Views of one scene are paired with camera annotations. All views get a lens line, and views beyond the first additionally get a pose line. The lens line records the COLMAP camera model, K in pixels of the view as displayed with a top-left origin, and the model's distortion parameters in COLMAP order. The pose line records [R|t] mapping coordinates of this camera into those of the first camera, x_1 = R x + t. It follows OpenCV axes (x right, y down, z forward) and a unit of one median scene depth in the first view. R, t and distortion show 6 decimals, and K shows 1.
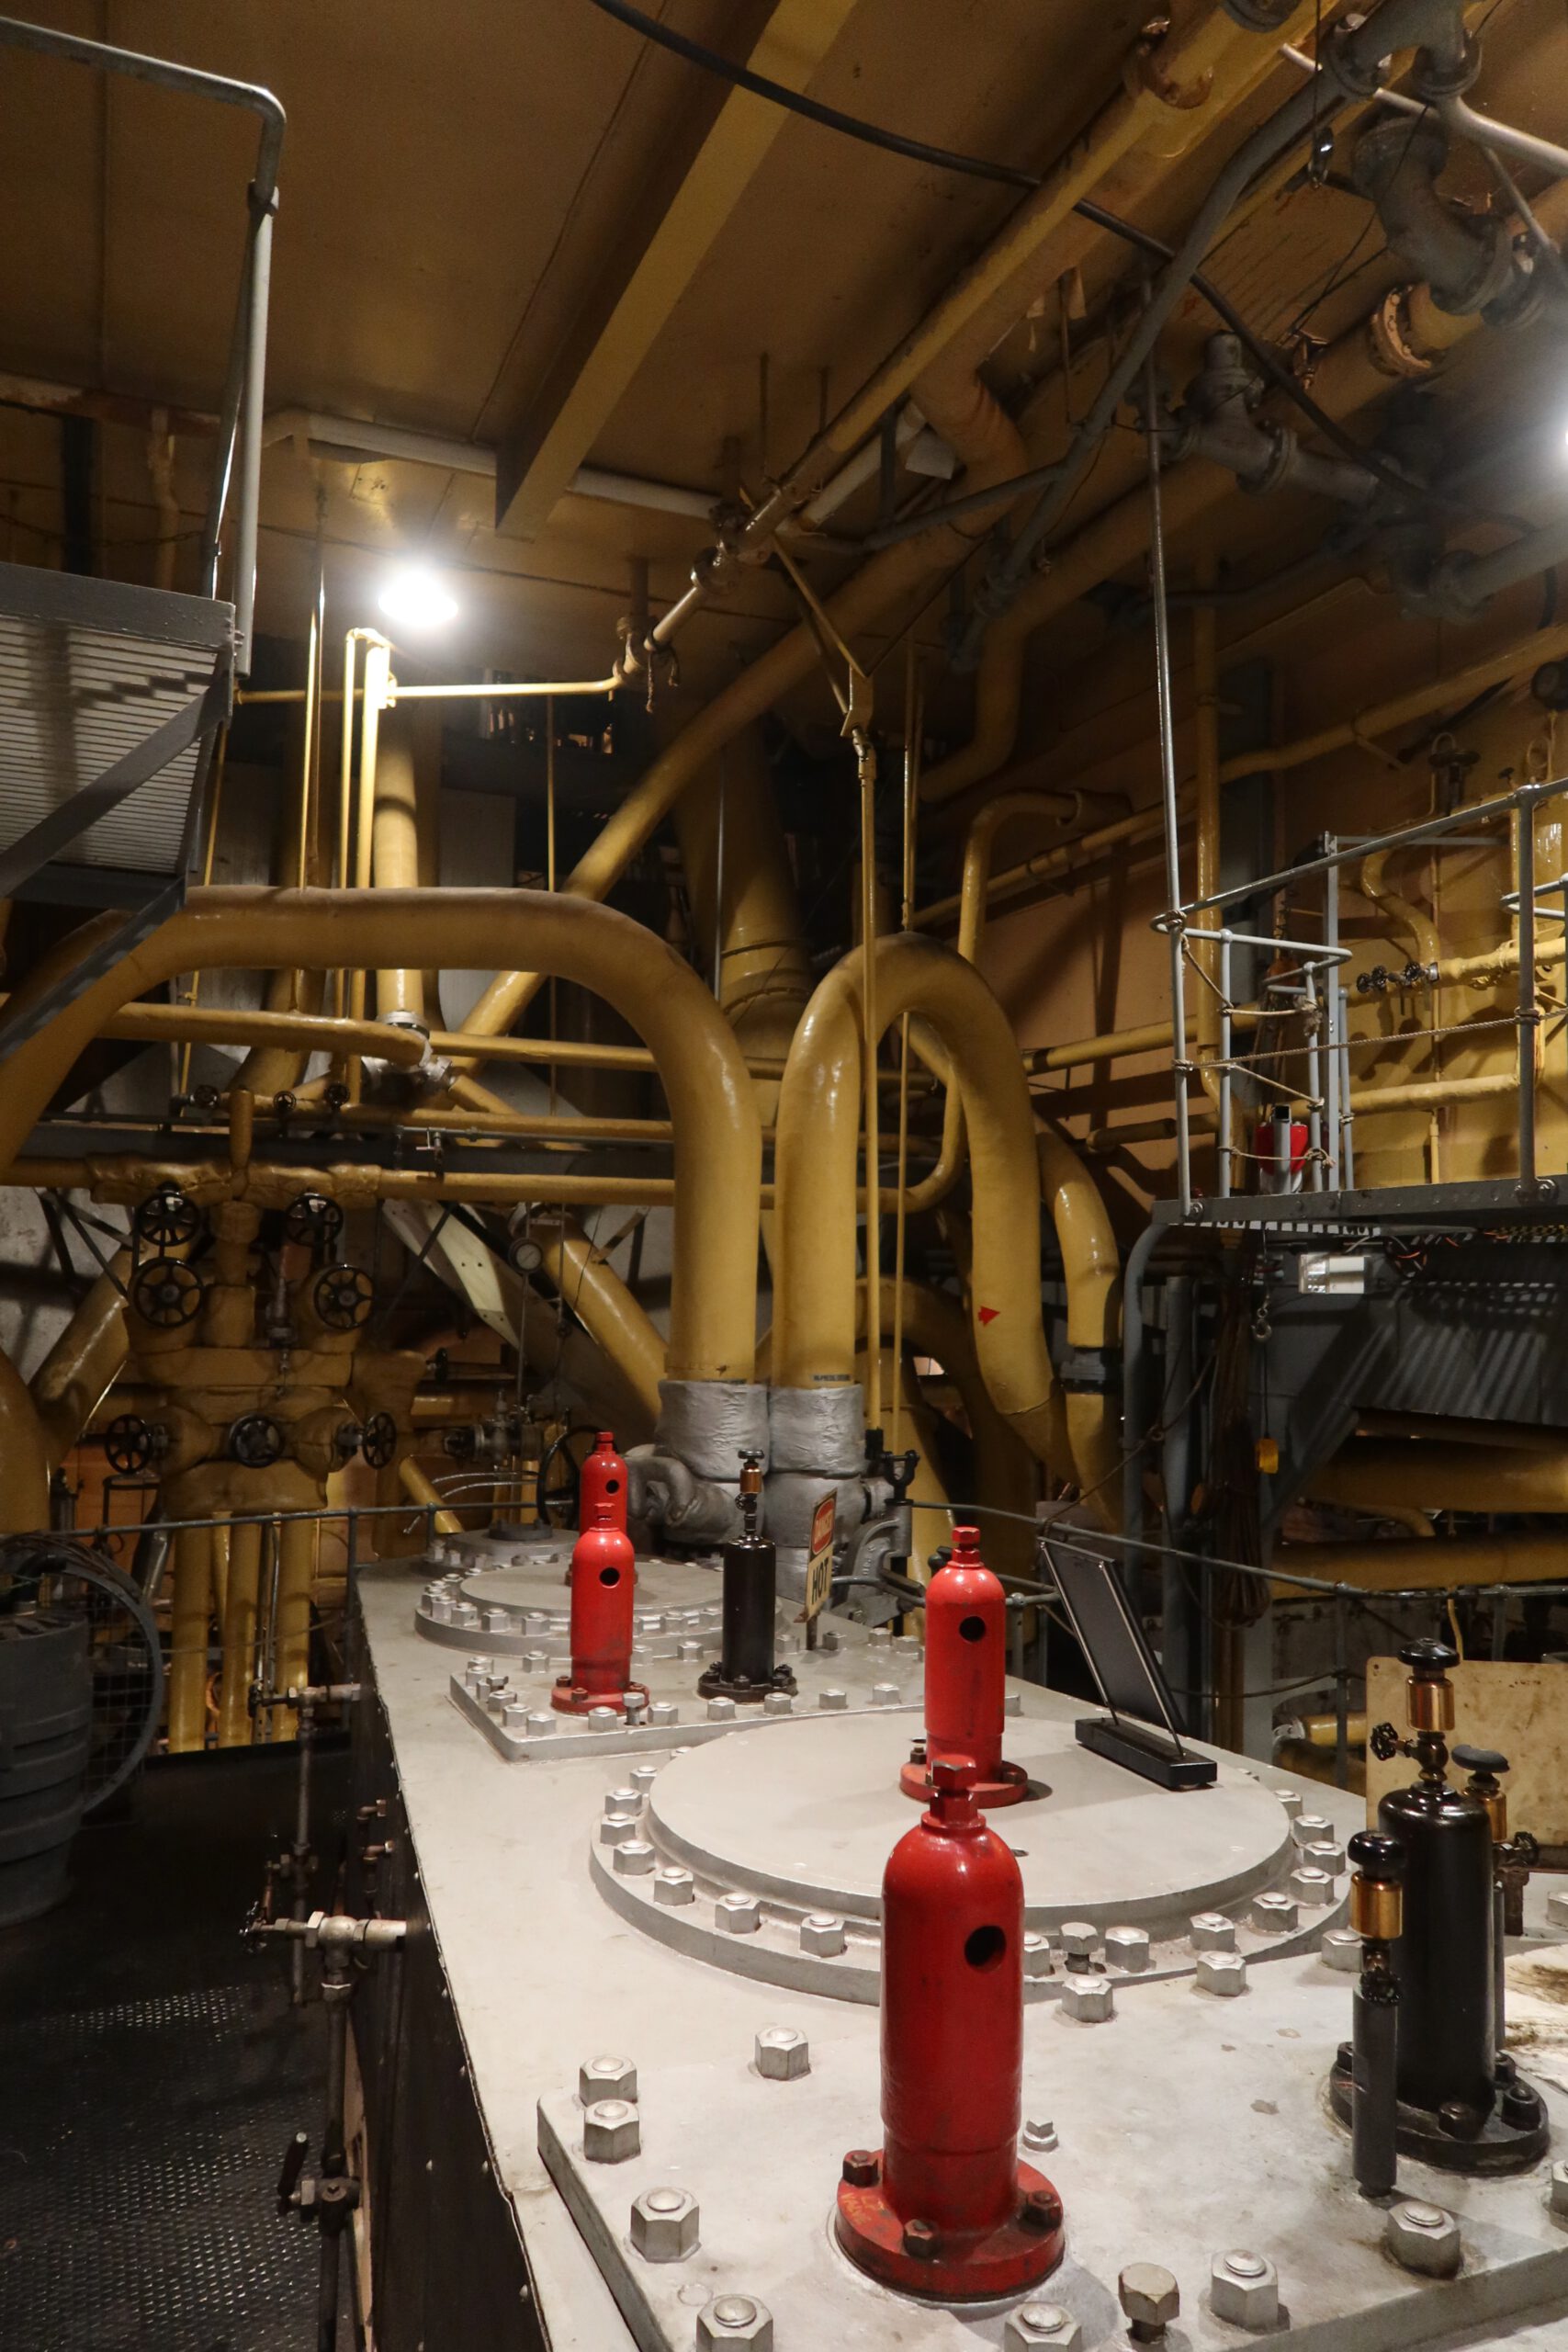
lens RADIAL K [[1655.6, 0, 784.0], [0, 1655.6, 1176.0], [0, 0, 1]] dist [-0.009657, -0.004356]
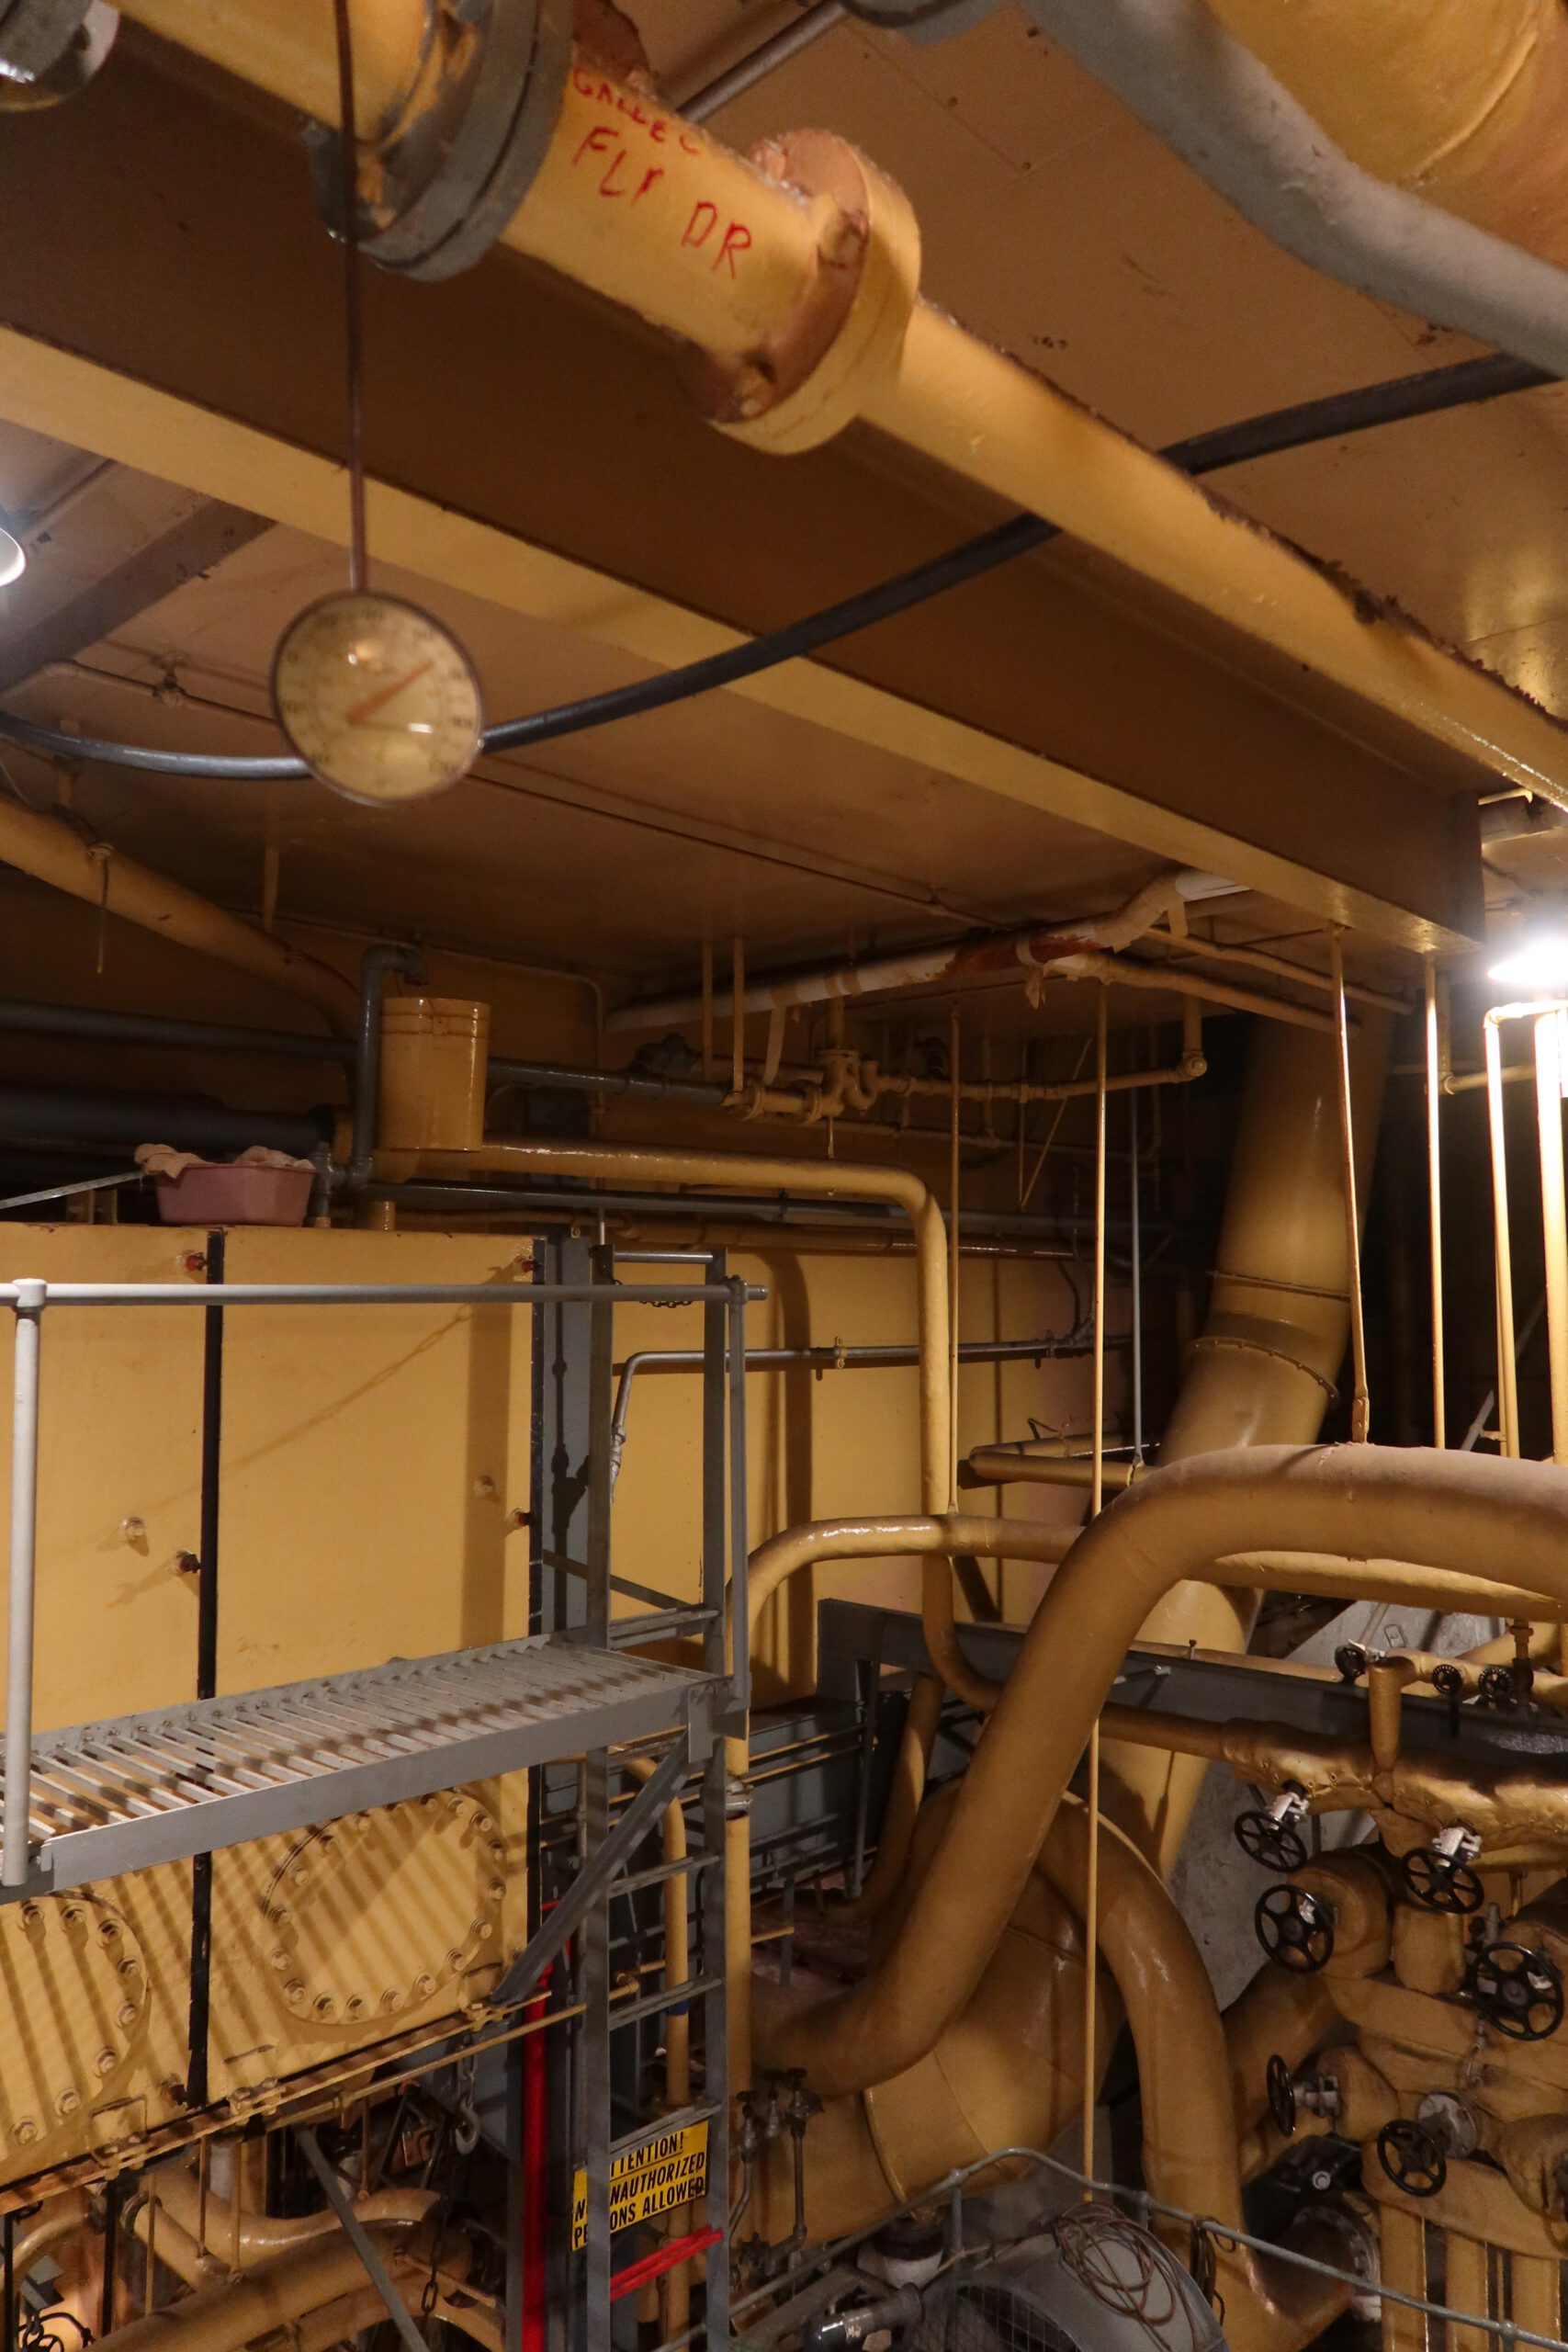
lens RADIAL K [[1655.6, 0, 784.0], [0, 1655.6, 1176.0], [0, 0, 1]] dist [-0.009657, -0.004356]
pose [[0.397265, -0.081154, -0.914109, 0.284254], [0.078906, 0.995414, -0.054081, -0.261563], [0.914306, -0.050644, 0.401847, 0.456920]]
